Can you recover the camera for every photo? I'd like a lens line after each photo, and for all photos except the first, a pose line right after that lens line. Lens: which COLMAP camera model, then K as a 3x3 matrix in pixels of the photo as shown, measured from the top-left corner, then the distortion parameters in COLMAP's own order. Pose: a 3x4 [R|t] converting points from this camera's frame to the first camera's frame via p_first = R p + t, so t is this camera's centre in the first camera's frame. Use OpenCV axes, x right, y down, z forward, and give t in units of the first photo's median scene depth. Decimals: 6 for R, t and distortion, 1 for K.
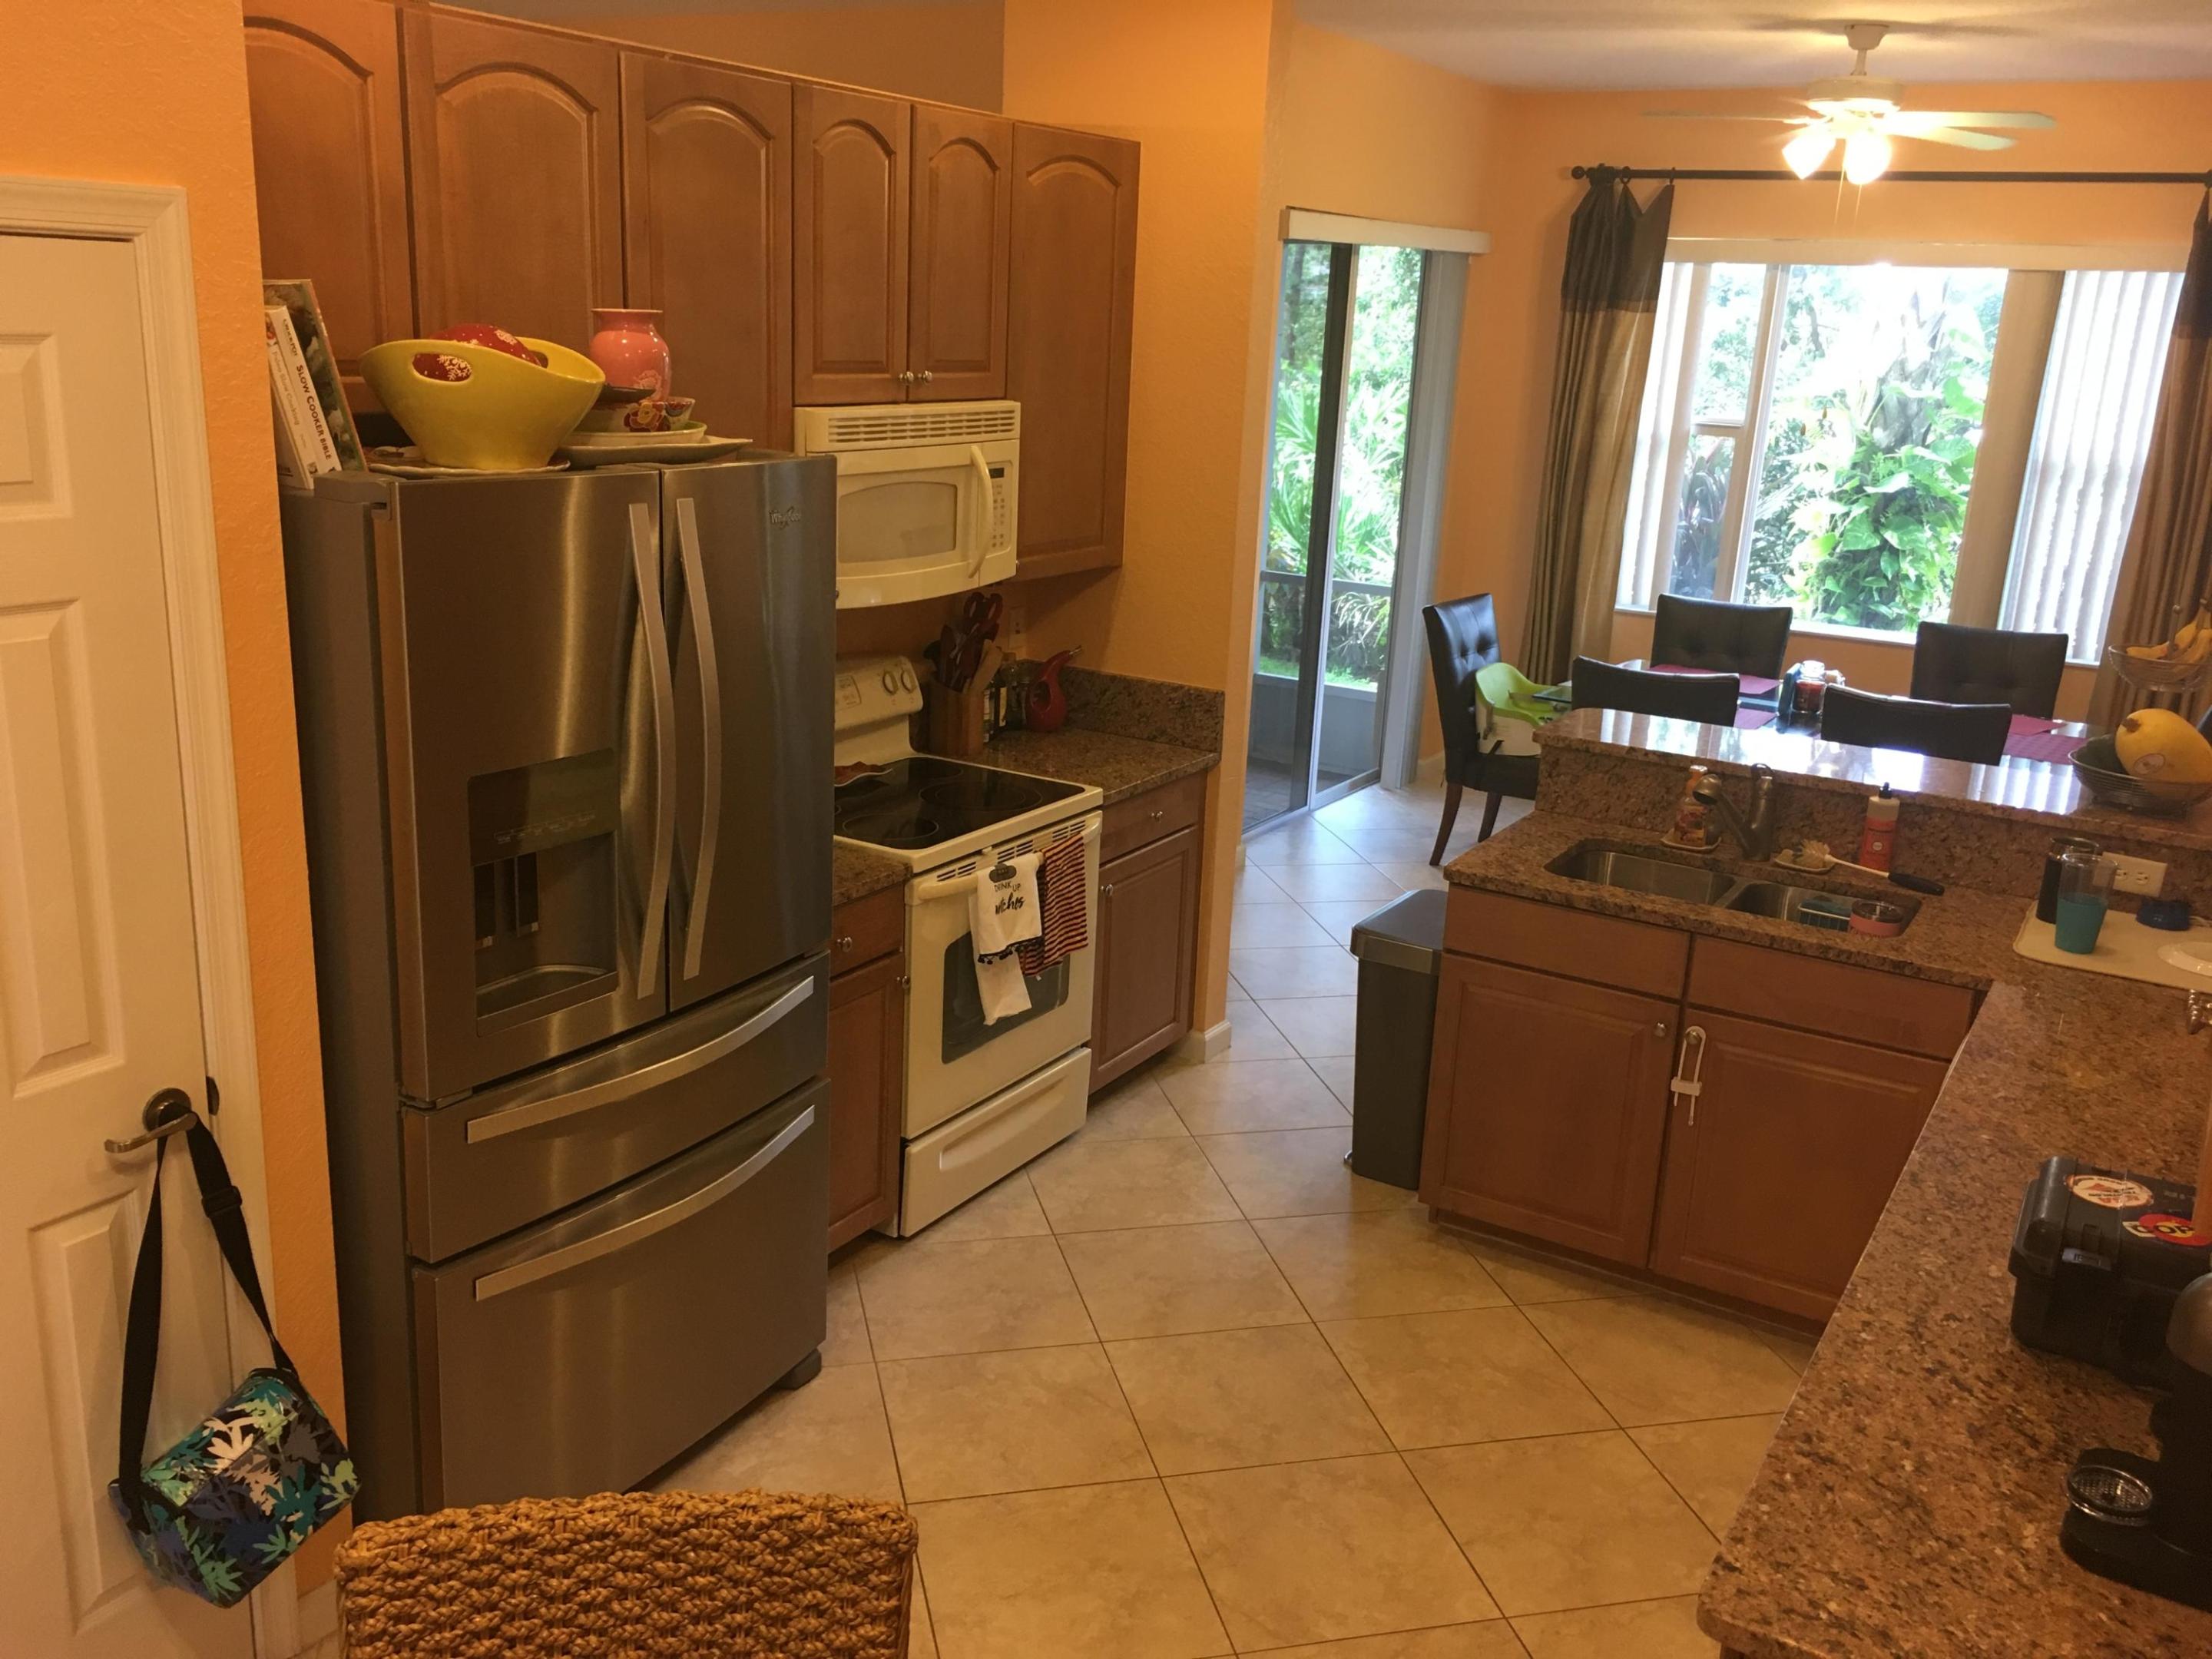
lens RADIAL K [[1867.9, 0, 1106.0], [0, 1867.9, 829.5], [0, 0, 1]] dist [0.065307, -0.078382]
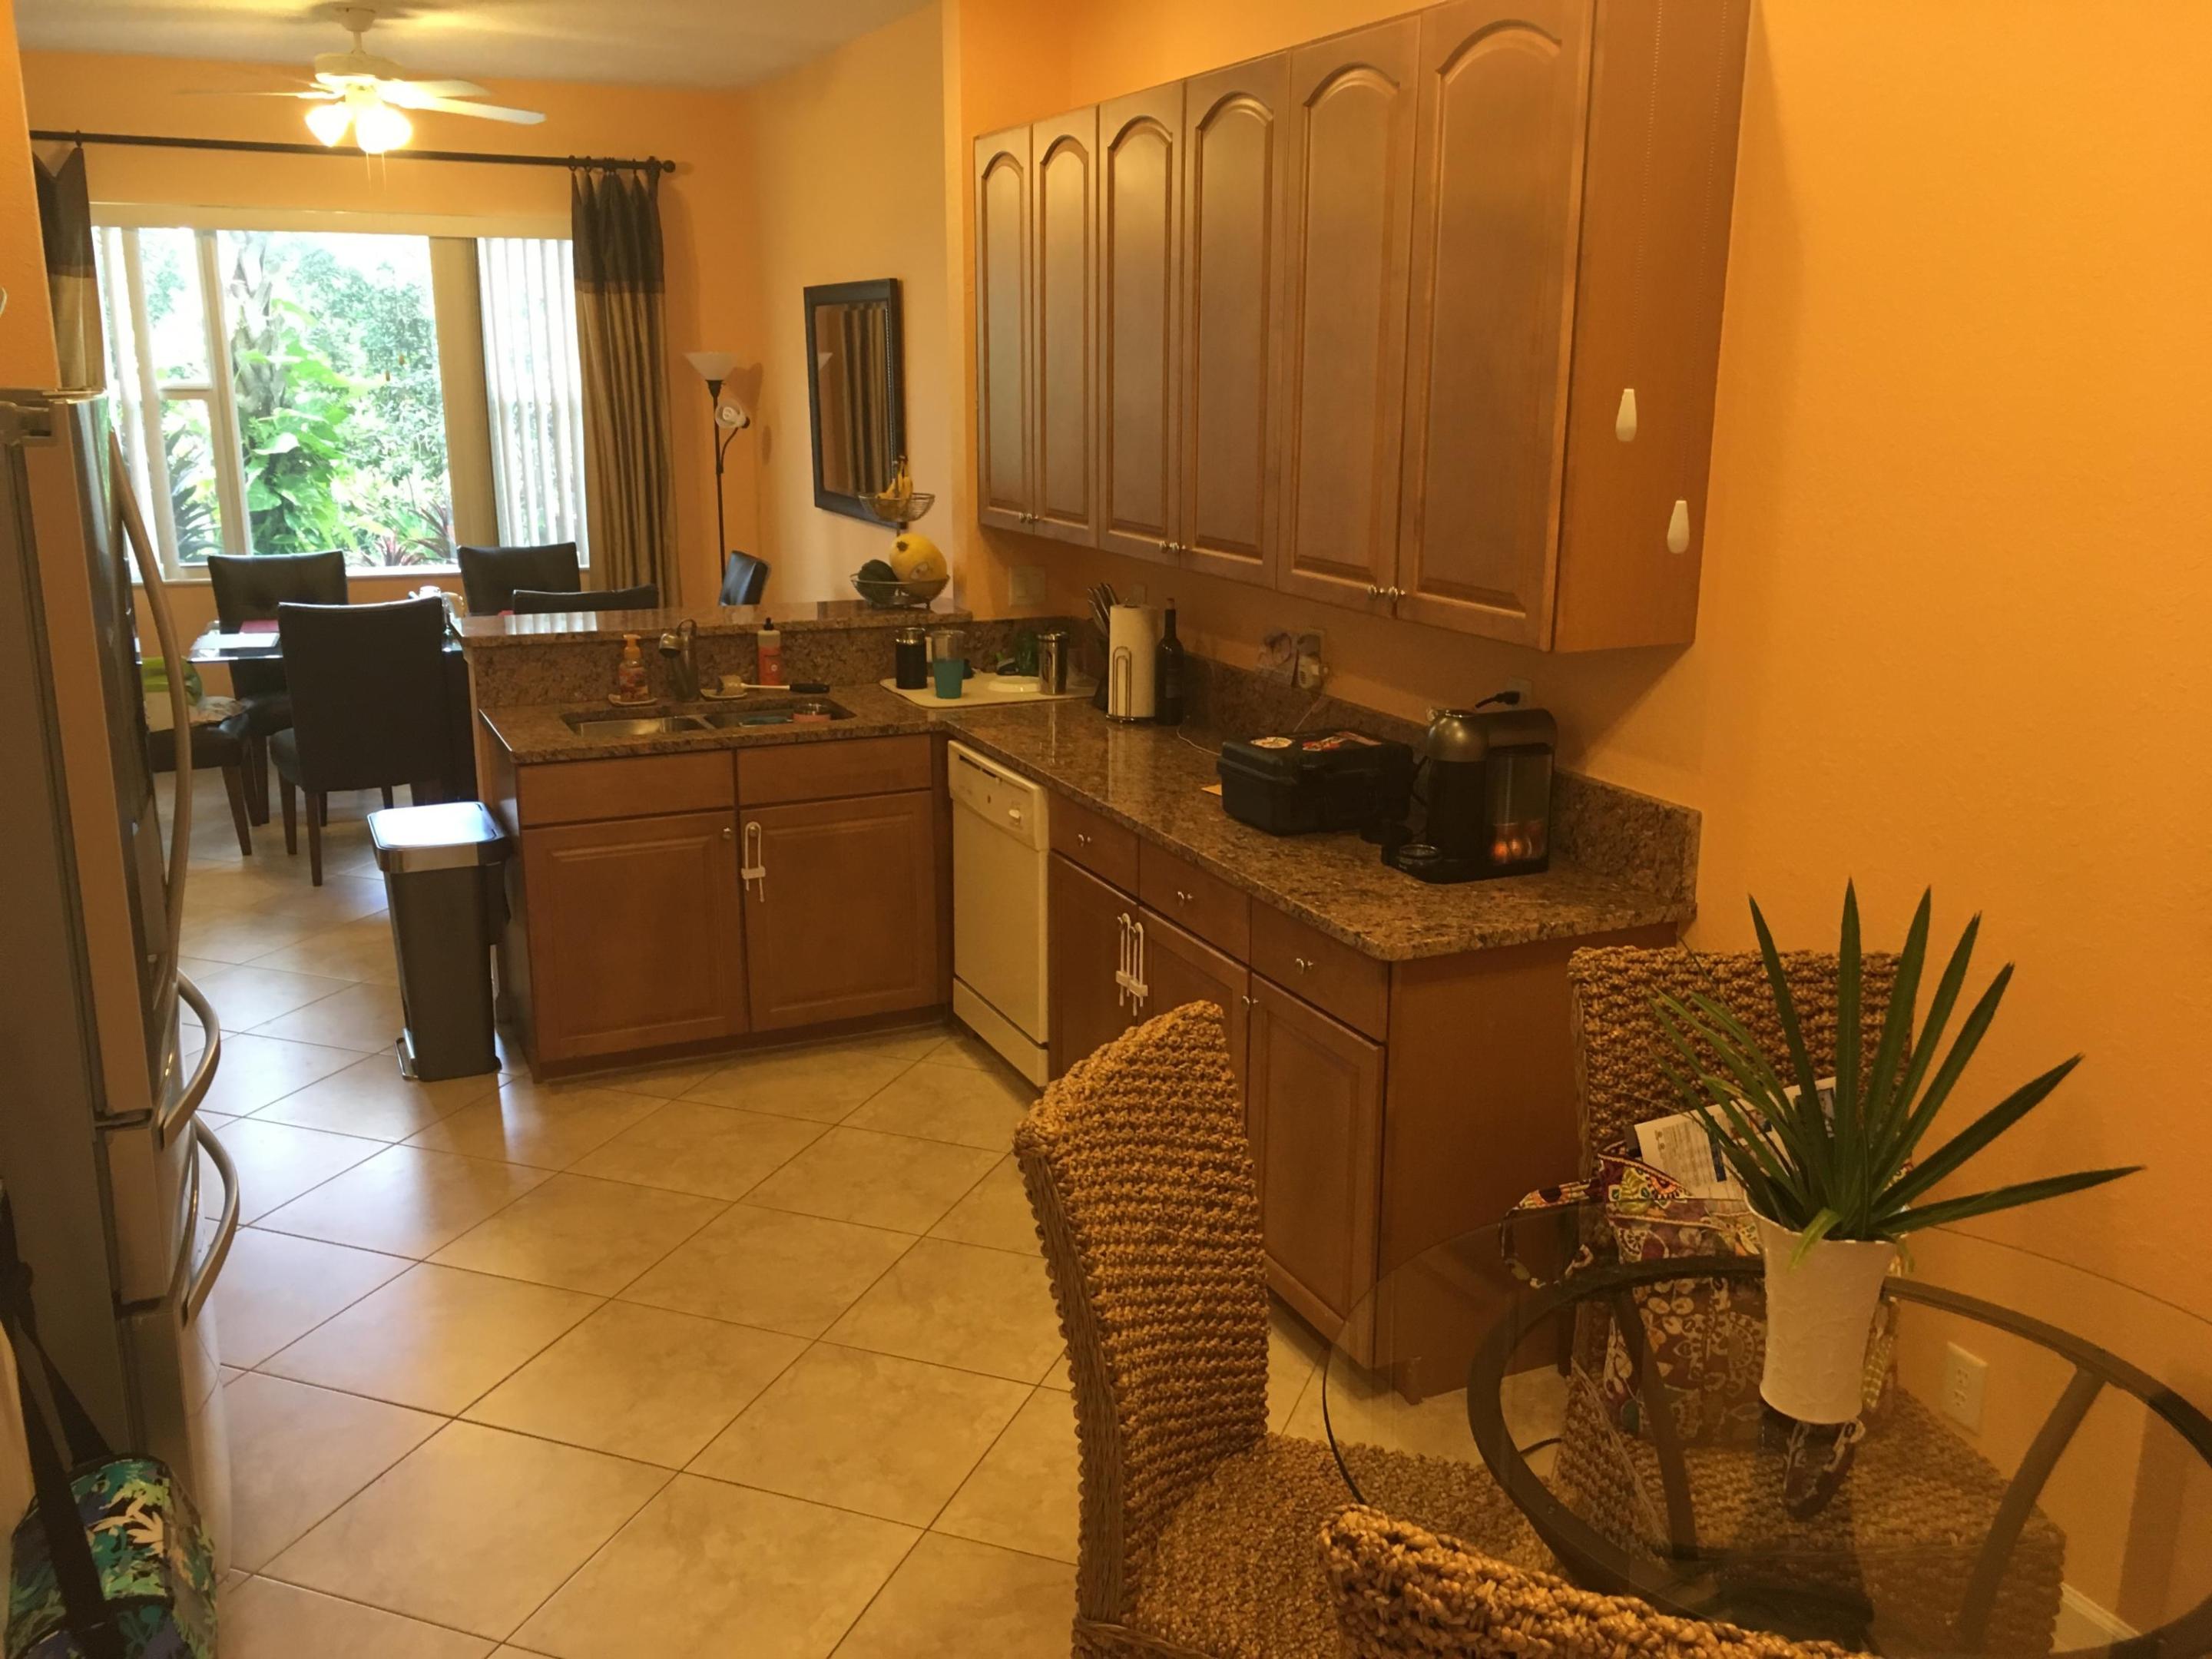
lens RADIAL K [[1867.9, 0, 1106.0], [0, 1867.9, 829.5], [0, 0, 1]] dist [0.065307, -0.078382]
pose [[0.565848, -0.245544, 0.787098, -0.292210], [0.243464, 0.961818, 0.125022, 0.006087], [-0.787744, 0.120887, 0.604025, 0.034423]]
